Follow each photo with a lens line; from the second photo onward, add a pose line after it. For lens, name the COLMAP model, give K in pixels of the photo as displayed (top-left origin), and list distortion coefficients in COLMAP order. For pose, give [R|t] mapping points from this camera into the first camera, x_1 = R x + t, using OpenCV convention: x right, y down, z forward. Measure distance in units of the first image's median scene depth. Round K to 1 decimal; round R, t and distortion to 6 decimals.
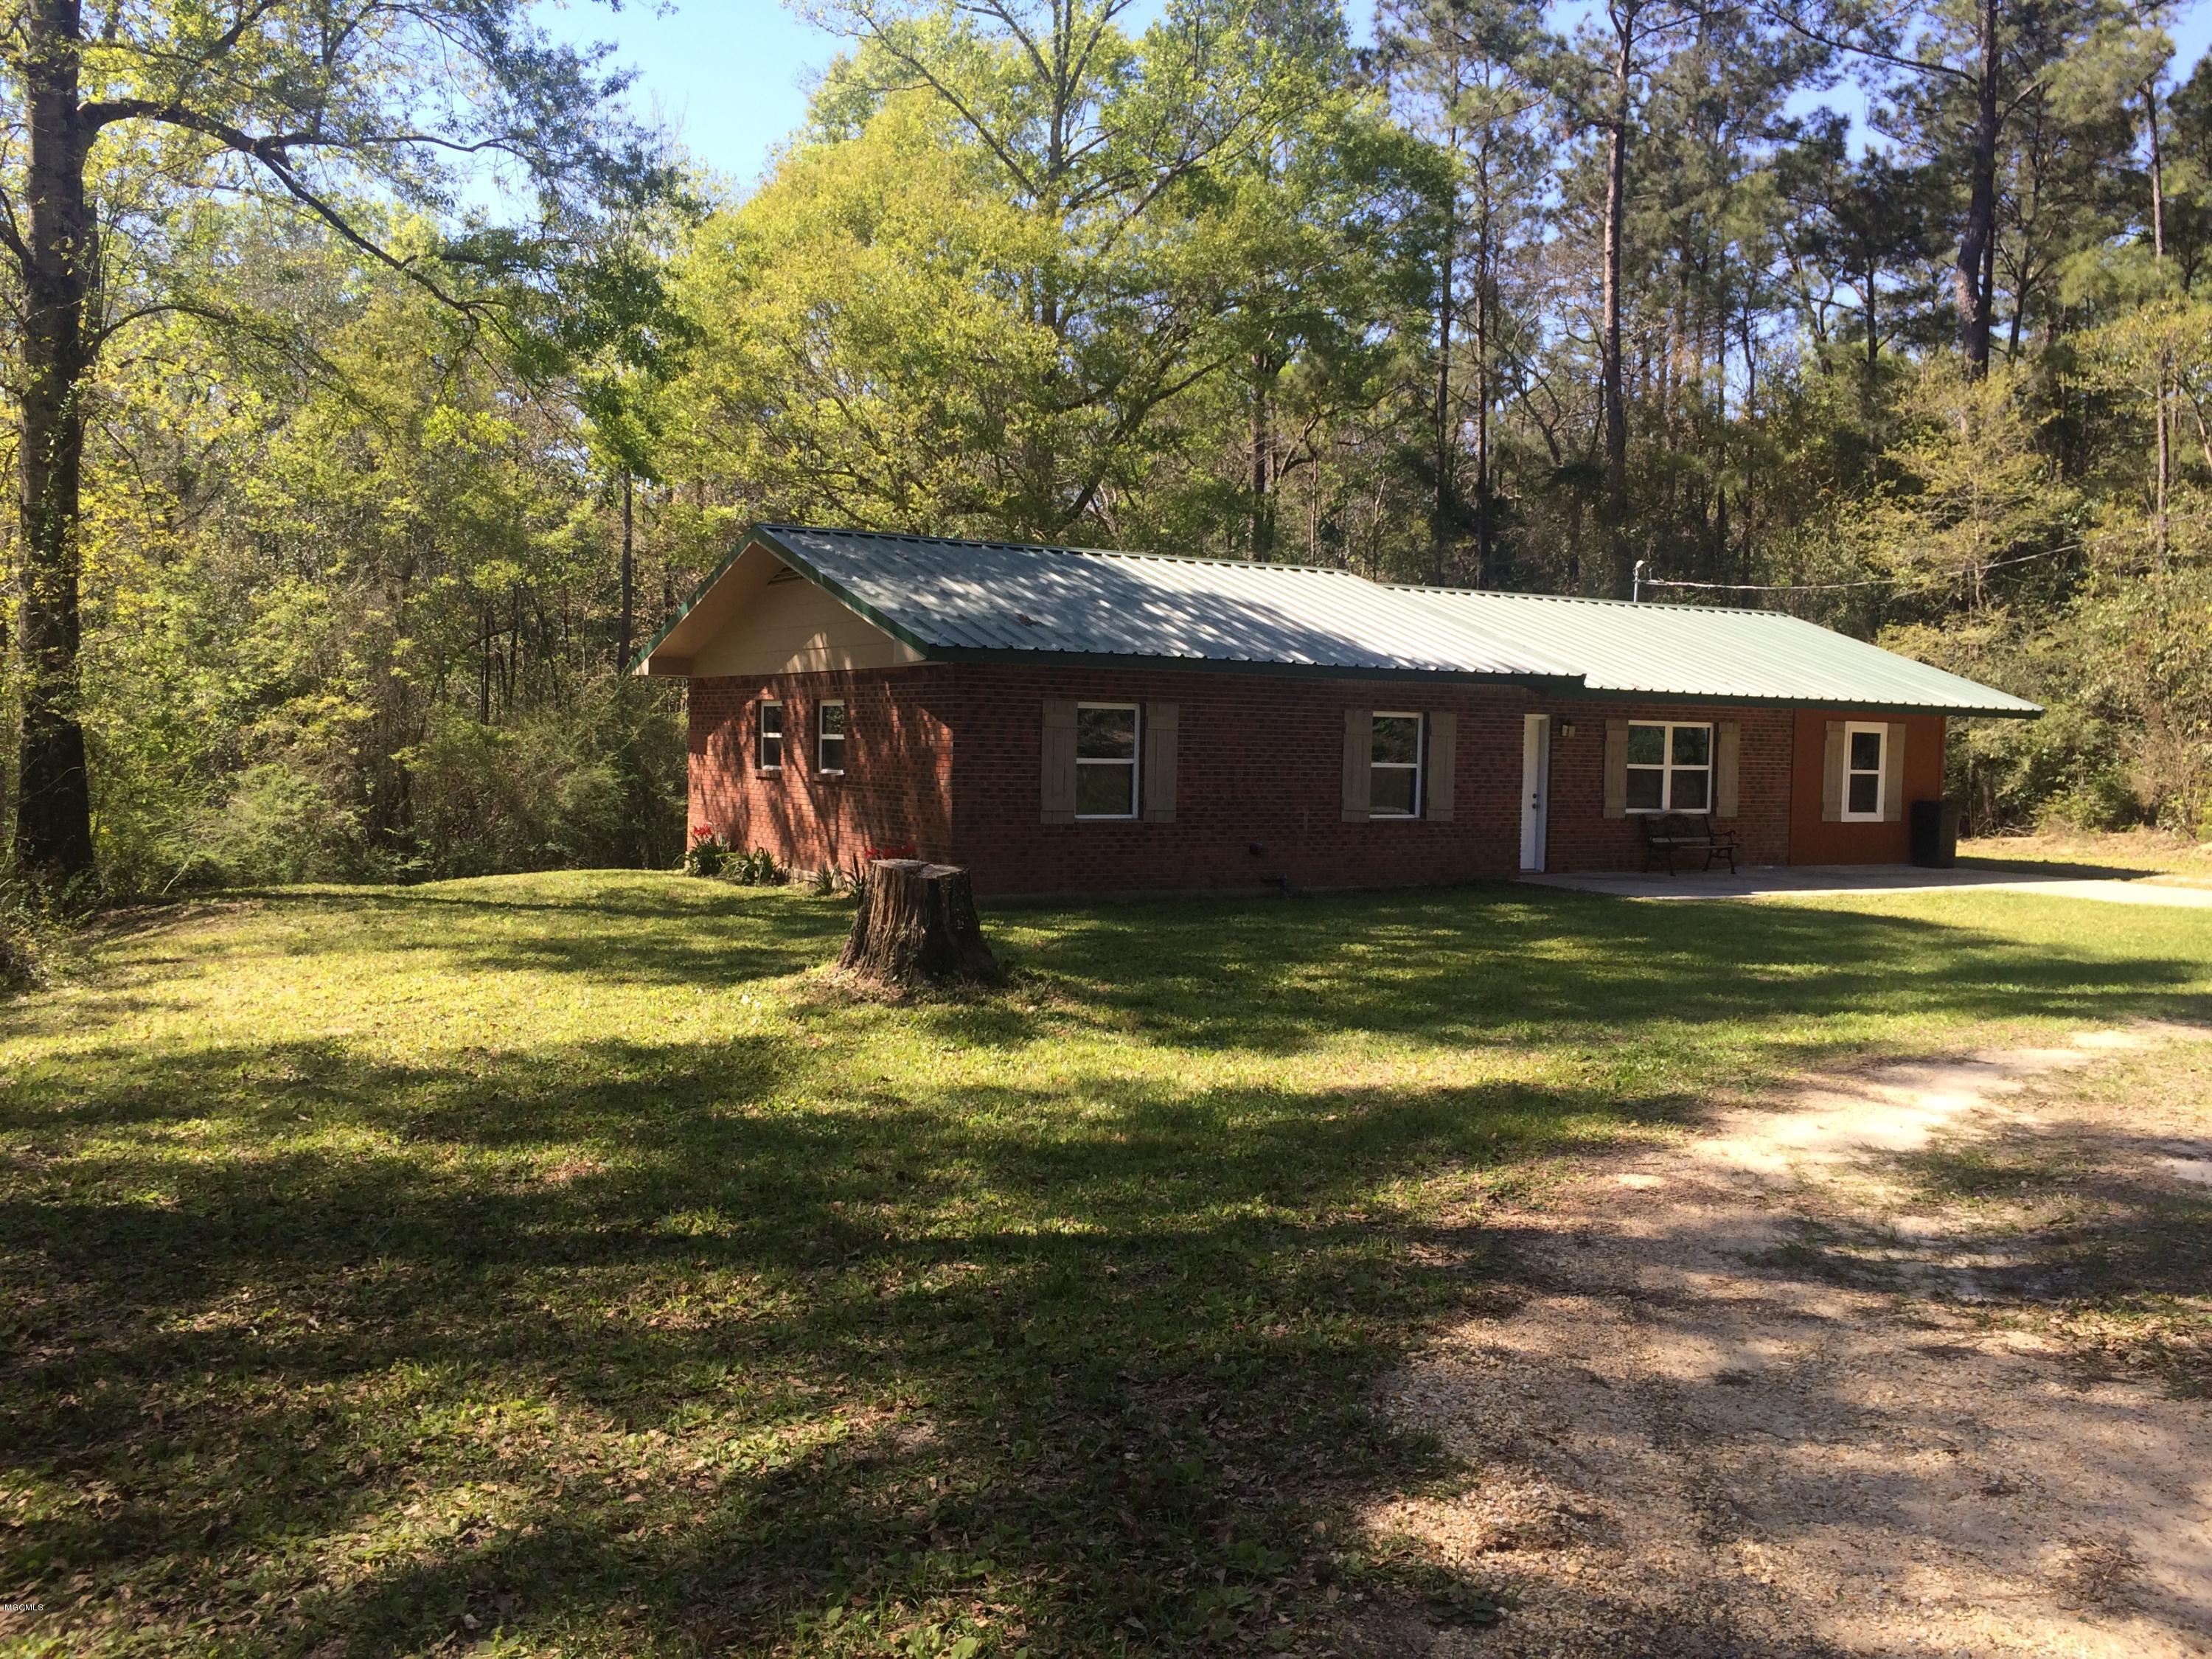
lens RADIAL K [[1835.4, 0, 1106.0], [0, 1835.4, 829.5], [0, 0, 1]] dist [0.087630, -0.104616]
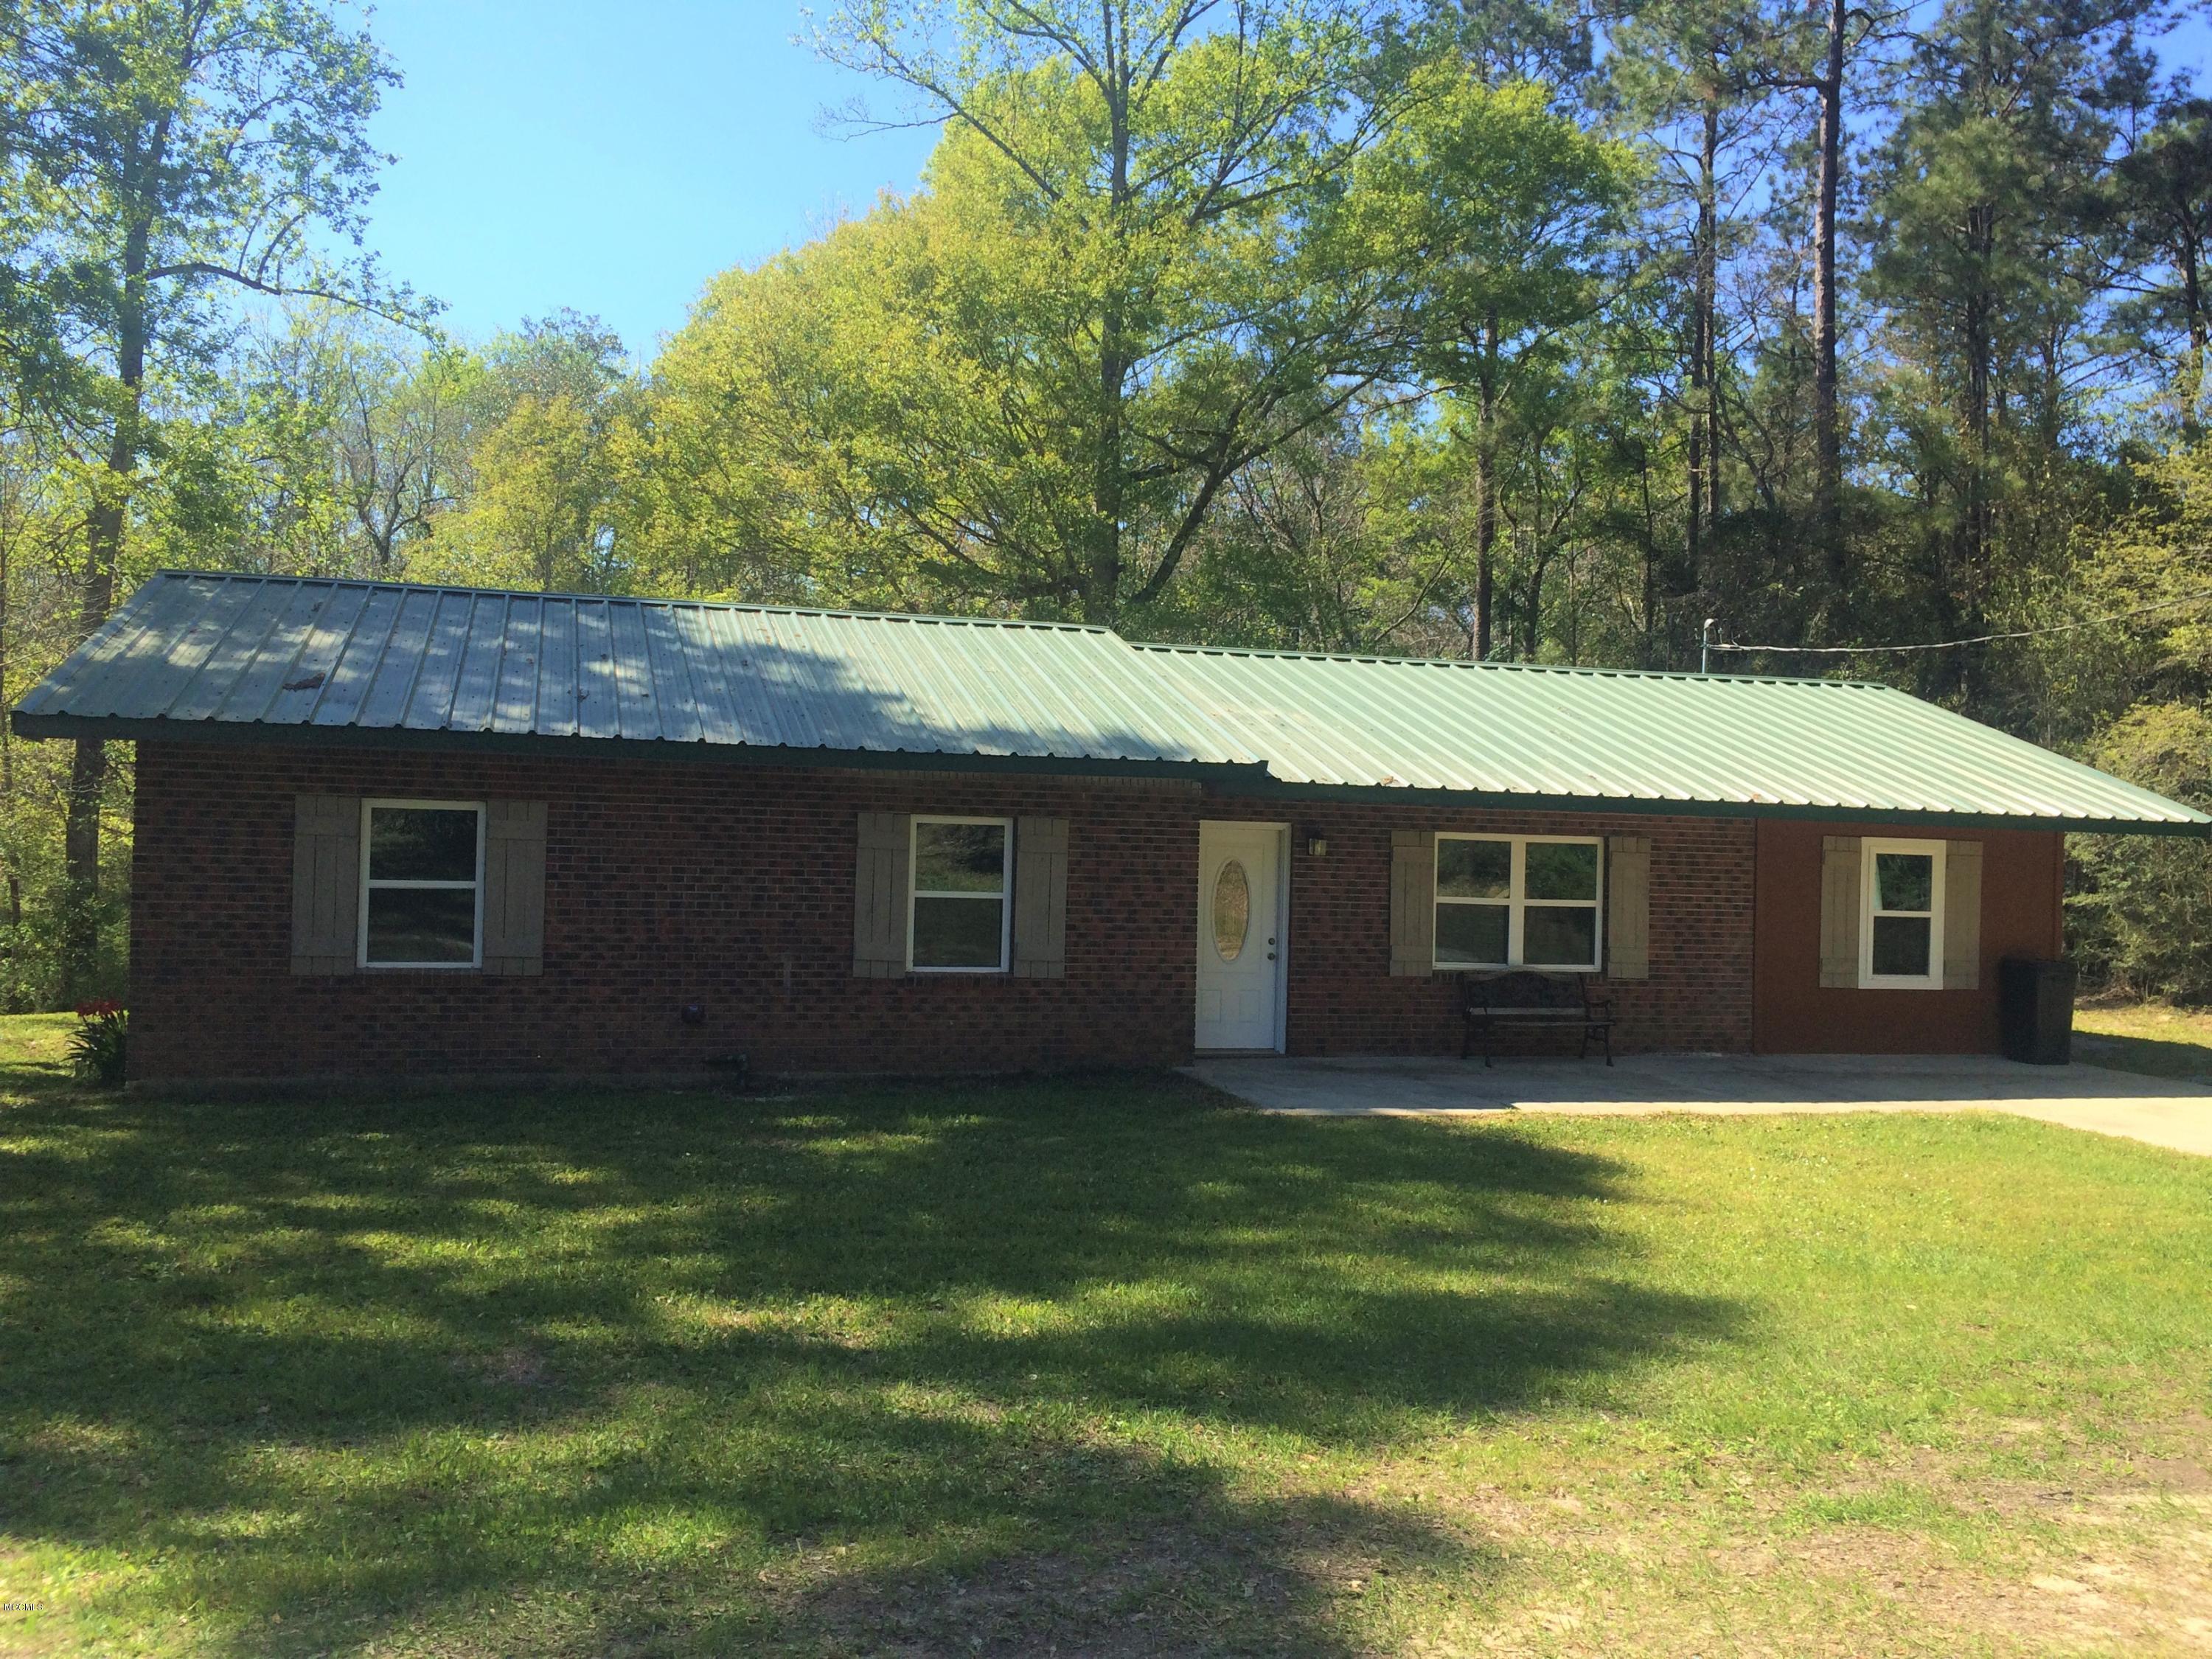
lens RADIAL K [[1835.4, 0, 1106.0], [0, 1835.4, 829.5], [0, 0, 1]] dist [0.087630, -0.104616]
pose [[0.963529, 0.003554, -0.267581, 0.338860], [-0.020362, 0.997986, -0.060069, -0.016628], [0.266829, 0.063327, 0.961661, 0.307478]]
